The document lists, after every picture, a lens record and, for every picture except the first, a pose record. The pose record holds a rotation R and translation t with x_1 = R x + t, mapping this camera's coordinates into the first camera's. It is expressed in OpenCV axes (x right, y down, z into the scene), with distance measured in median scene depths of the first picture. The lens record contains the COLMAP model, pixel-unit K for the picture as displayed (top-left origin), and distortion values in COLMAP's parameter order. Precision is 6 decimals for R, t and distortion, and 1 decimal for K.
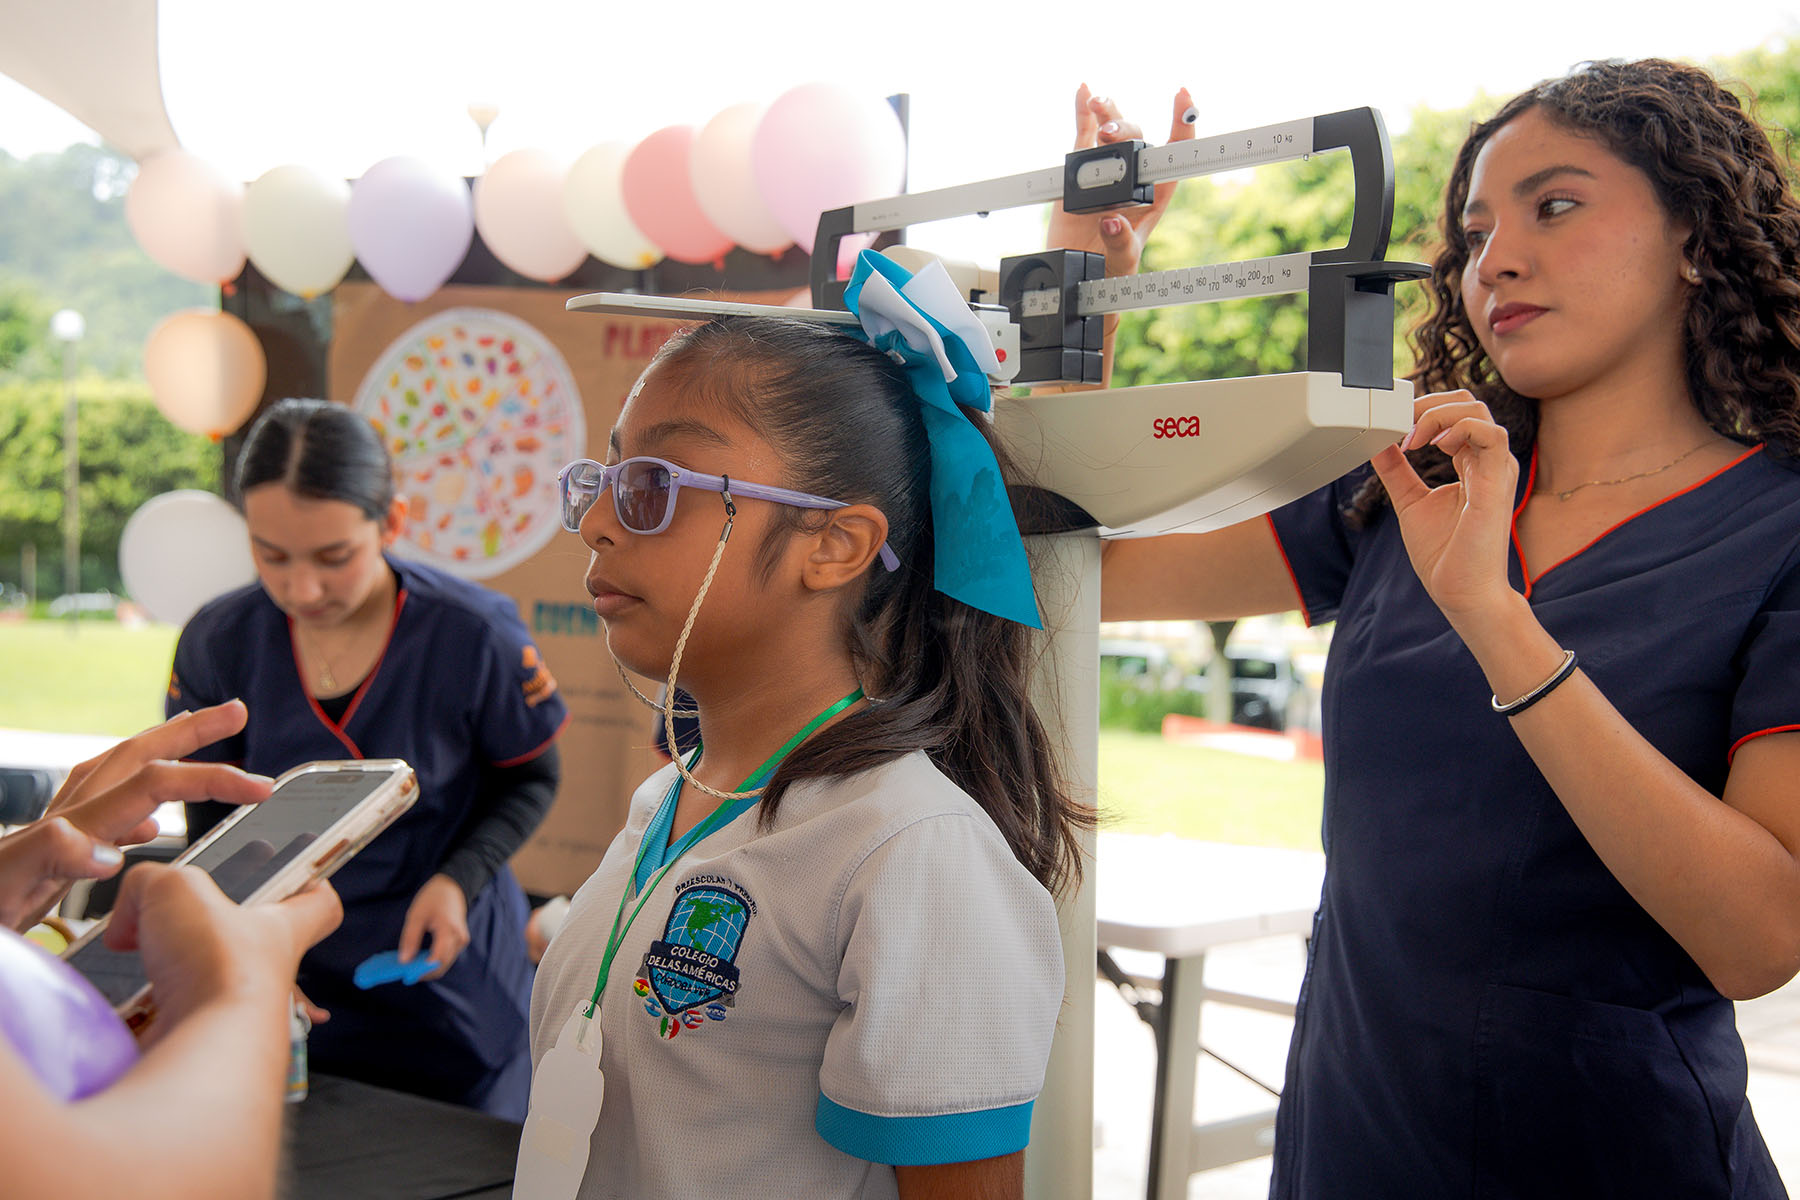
lens RADIAL K [[2304.5, 0, 899.6], [0, 2304.5, 597.9], [0, 0, 1]] dist [-0.000799, 0.000000]
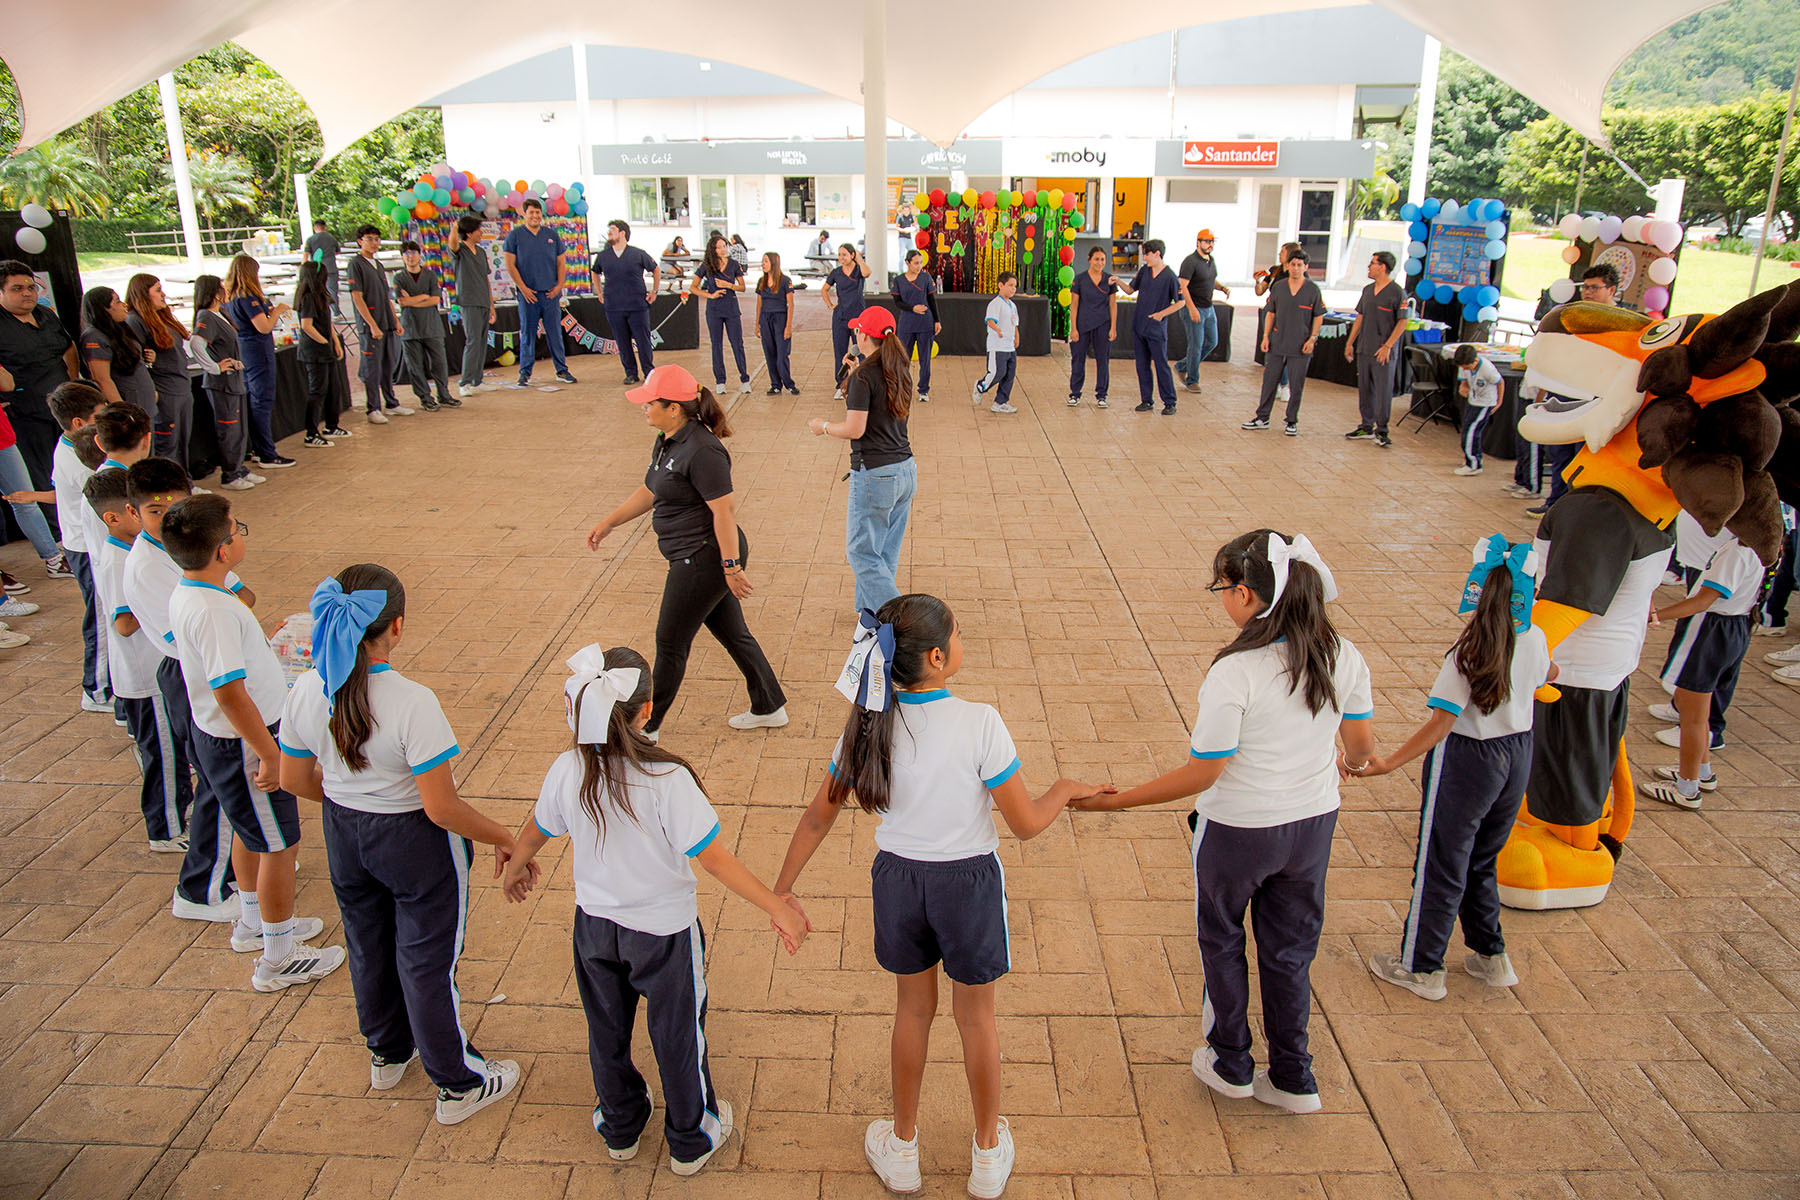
lens RADIAL K [[1269.7, 0, 898.5], [0, 1269.7, 599.4], [0, 0, 1]] dist [0.001815, 0.000485]
pose [[0.679193, 0.236104, -0.694948, 0.120455], [-0.008557, 0.949330, 0.314165, -0.032519], [0.733910, -0.207432, 0.646798, -0.305532]]
